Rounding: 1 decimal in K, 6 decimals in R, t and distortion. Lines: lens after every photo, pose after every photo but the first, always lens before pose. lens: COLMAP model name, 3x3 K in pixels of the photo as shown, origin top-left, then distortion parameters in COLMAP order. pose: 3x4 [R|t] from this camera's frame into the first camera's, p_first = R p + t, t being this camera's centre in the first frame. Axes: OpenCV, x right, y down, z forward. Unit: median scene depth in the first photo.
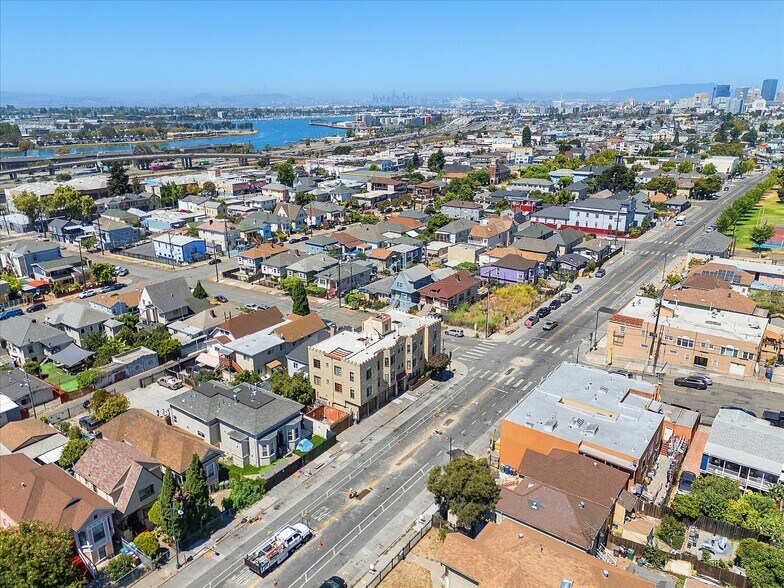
lens RADIAL K [[579.3, 0, 390.8], [0, 579.3, 292.2], [0, 0, 1]] dist [0.063605, -0.054867]
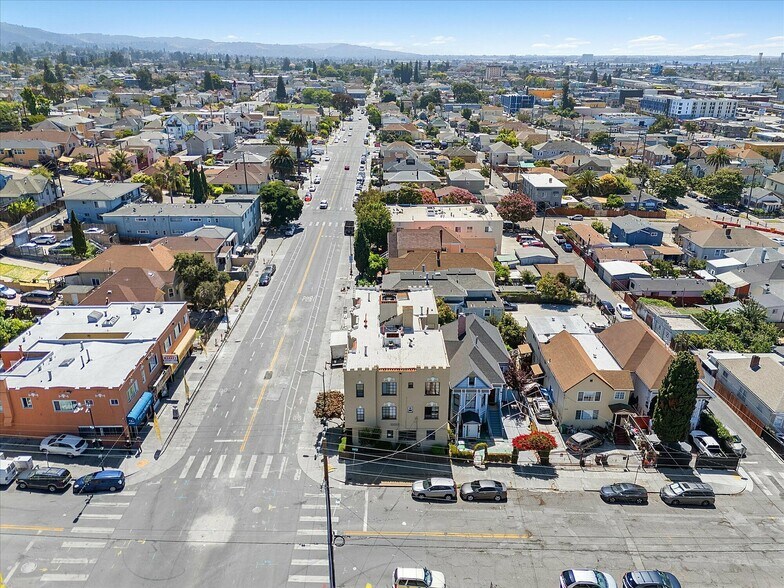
lens RADIAL K [[579.3, 0, 394.7], [0, 579.3, 292.5], [0, 0, 1]] dist [0.063605, -0.054867]
pose [[-0.794336, 0.231961, -0.561448, 0.212245], [-0.185585, 0.787380, 0.587870, -0.215756], [0.578436, 0.571163, -0.582396, 0.806123]]
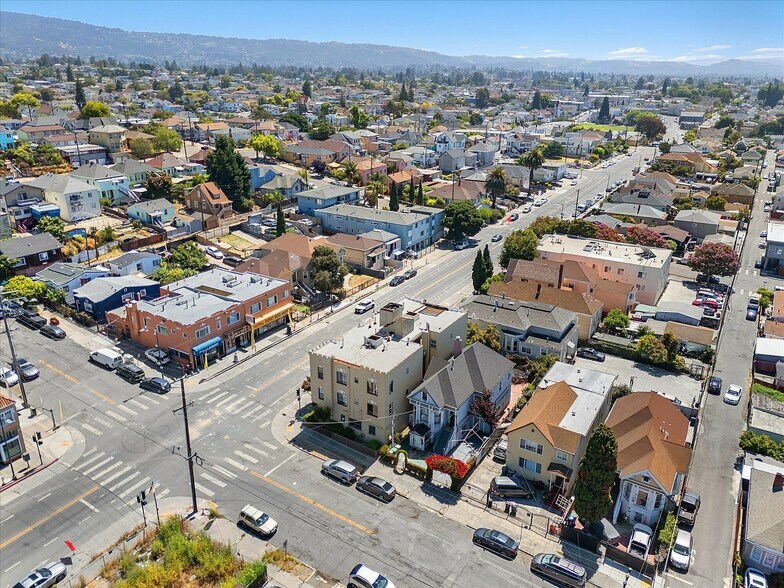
lens RADIAL K [[579.3, 0, 393.7], [0, 579.3, 294.7], [0, 0, 1]] dist [0.063605, -0.054867]
pose [[-0.996708, 0.029250, -0.075611, 0.022984], [-0.024715, 0.778618, 0.627012, -0.268094], [0.077212, 0.626816, -0.775332, 0.918116]]
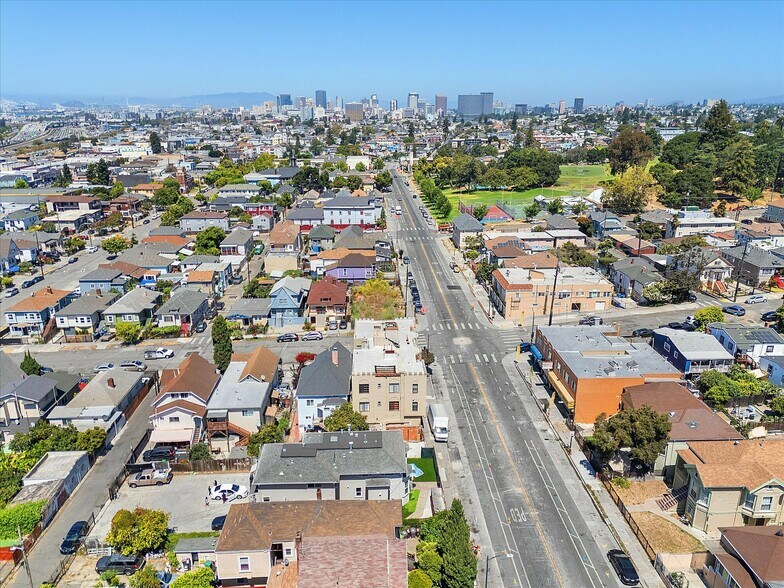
lens RADIAL K [[579.3, 0, 393.9], [0, 579.3, 297.7], [0, 0, 1]] dist [0.063605, -0.054867]
pose [[0.778400, -0.190034, 0.598314, -0.333798], [0.190341, 0.979661, 0.063525, -0.036354], [-0.598217, 0.064435, 0.798739, 0.125295]]
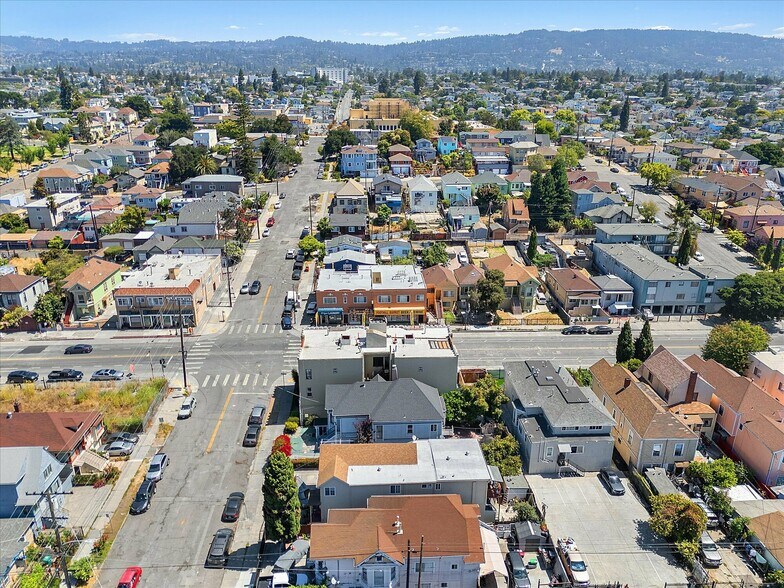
lens RADIAL K [[579.3, 0, 394.2], [0, 579.3, 292.5], [0, 0, 1]] dist [0.063605, -0.054867]
pose [[-0.635549, -0.260087, 0.726933, -0.382435], [0.237524, 0.830017, 0.504633, -0.249129], [-0.734616, 0.493383, -0.465739, 0.785573]]
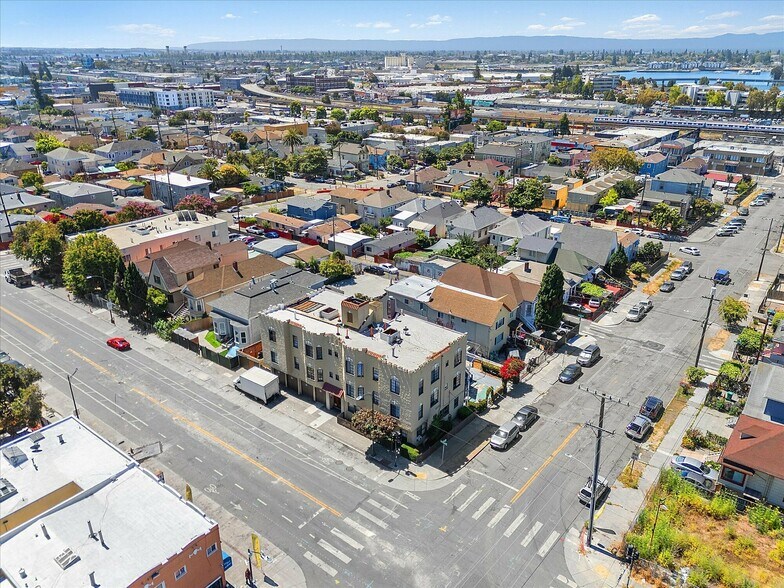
lens RADIAL K [[579.3, 0, 394.4], [0, 579.3, 295.1], [0, 0, 1]] dist [0.063605, -0.054867]
pose [[-0.036034, 0.393592, -0.918579, 0.344701], [-0.307484, 0.870219, 0.384933, -0.136767], [0.950871, 0.296318, 0.089666, 0.560866]]
